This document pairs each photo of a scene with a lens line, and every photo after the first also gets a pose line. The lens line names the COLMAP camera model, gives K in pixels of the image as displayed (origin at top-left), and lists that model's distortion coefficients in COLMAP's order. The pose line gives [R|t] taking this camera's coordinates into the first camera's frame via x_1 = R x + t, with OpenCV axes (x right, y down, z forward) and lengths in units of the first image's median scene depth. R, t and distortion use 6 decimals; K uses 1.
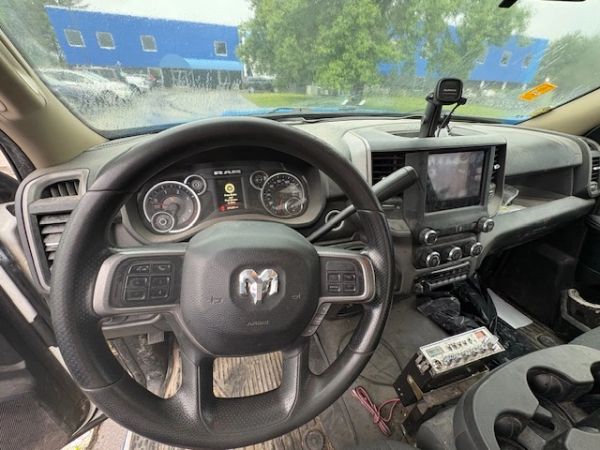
lens RADIAL K [[238.4, 0, 300.0], [0, 238.4, 225.0], [0, 0, 1]] dist [-0.000614, 0.000093]
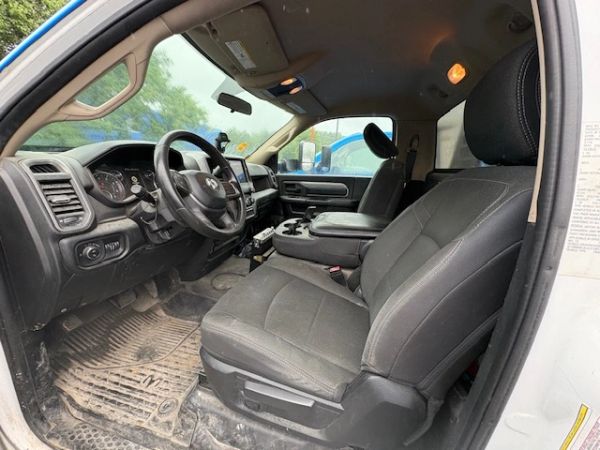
lens RADIAL K [[263.5, 0, 300.0], [0, 263.5, 225.0], [0, 0, 1]] dist [-0.002786, 0.000459]
pose [[0.541366, -0.172174, 0.822970, -0.859862], [0.397749, 0.914800, -0.070261, 0.499506], [-0.740756, 0.365372, 0.563723, -0.512521]]
